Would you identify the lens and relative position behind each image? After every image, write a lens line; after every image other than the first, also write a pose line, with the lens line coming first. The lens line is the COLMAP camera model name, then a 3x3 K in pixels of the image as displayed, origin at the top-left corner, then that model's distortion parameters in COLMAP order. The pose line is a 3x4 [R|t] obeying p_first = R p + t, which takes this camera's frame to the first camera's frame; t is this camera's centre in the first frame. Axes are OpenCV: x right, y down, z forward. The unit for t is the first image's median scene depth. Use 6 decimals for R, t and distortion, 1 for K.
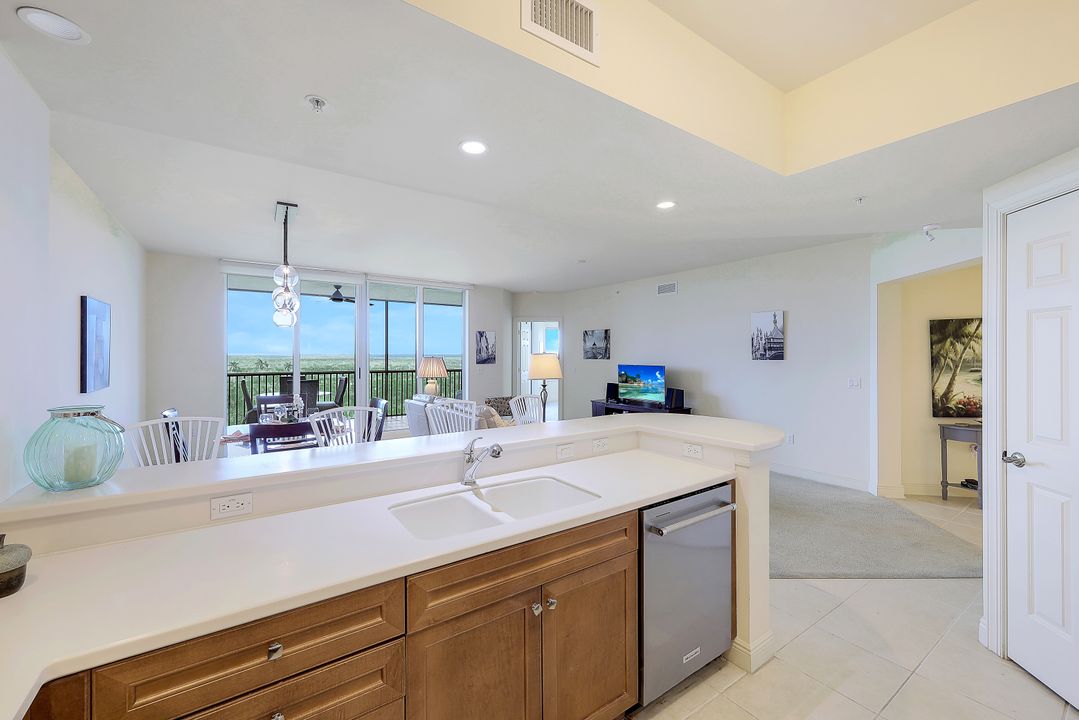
lens RADIAL K [[440.8, 0, 538.3], [0, 440.8, 354.6], [0, 0, 1]] dist [-0.000919, 0.000129]
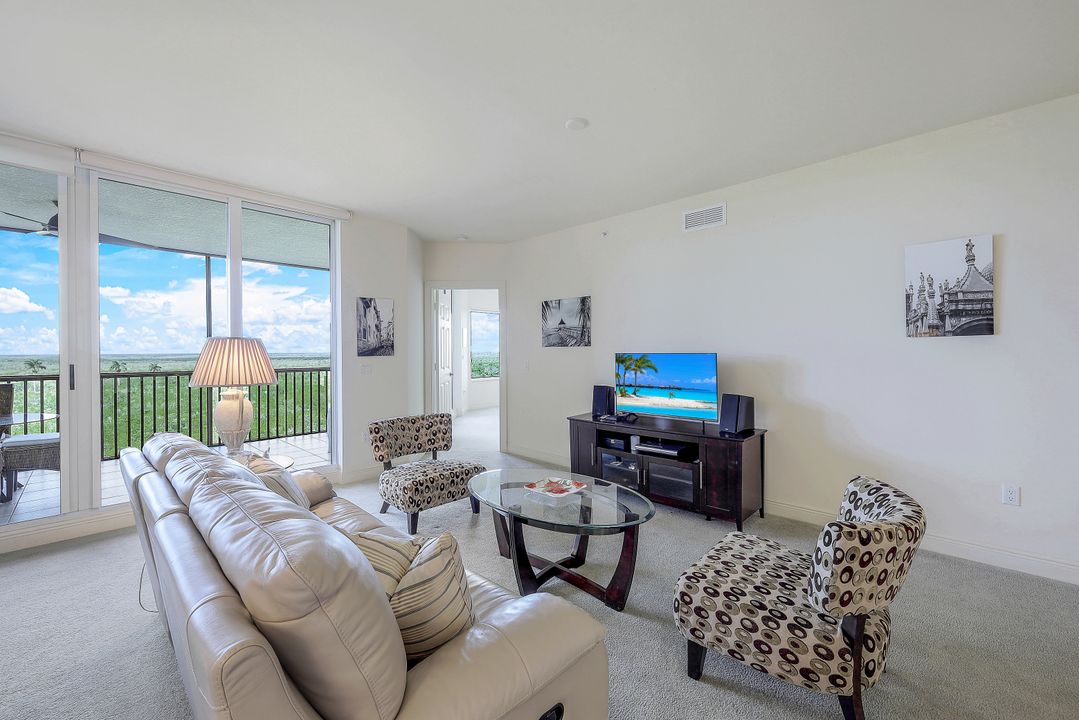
lens RADIAL K [[440.8, 0, 538.3], [0, 440.8, 354.6], [0, 0, 1]] dist [-0.000919, 0.000129]
pose [[0.981078, -0.008131, 0.193440, -0.028718], [0.007516, 0.999964, 0.003915, 0.022350], [-0.193465, -0.002387, 0.981104, 0.484090]]
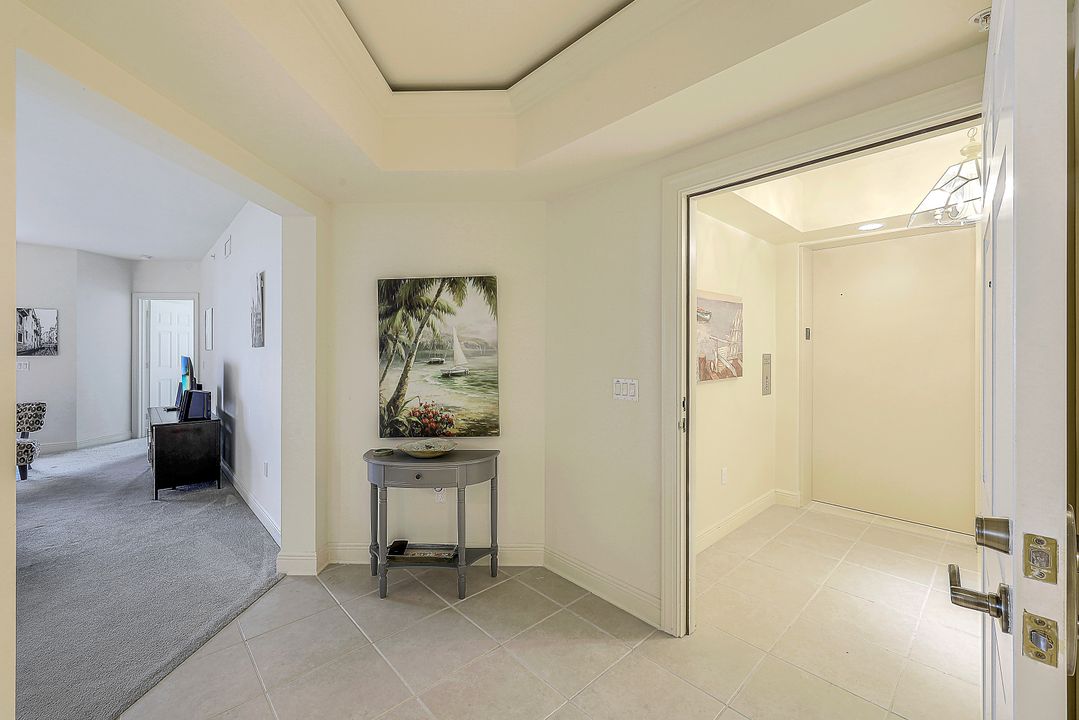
lens RADIAL K [[440.8, 0, 538.3], [0, 440.8, 354.6], [0, 0, 1]] dist [-0.000919, 0.000129]
pose [[0.989310, 0.005659, 0.145715, 0.676874], [-0.006166, 0.999976, 0.003030, 0.015054], [-0.145694, -0.003896, 0.989322, 0.235370]]
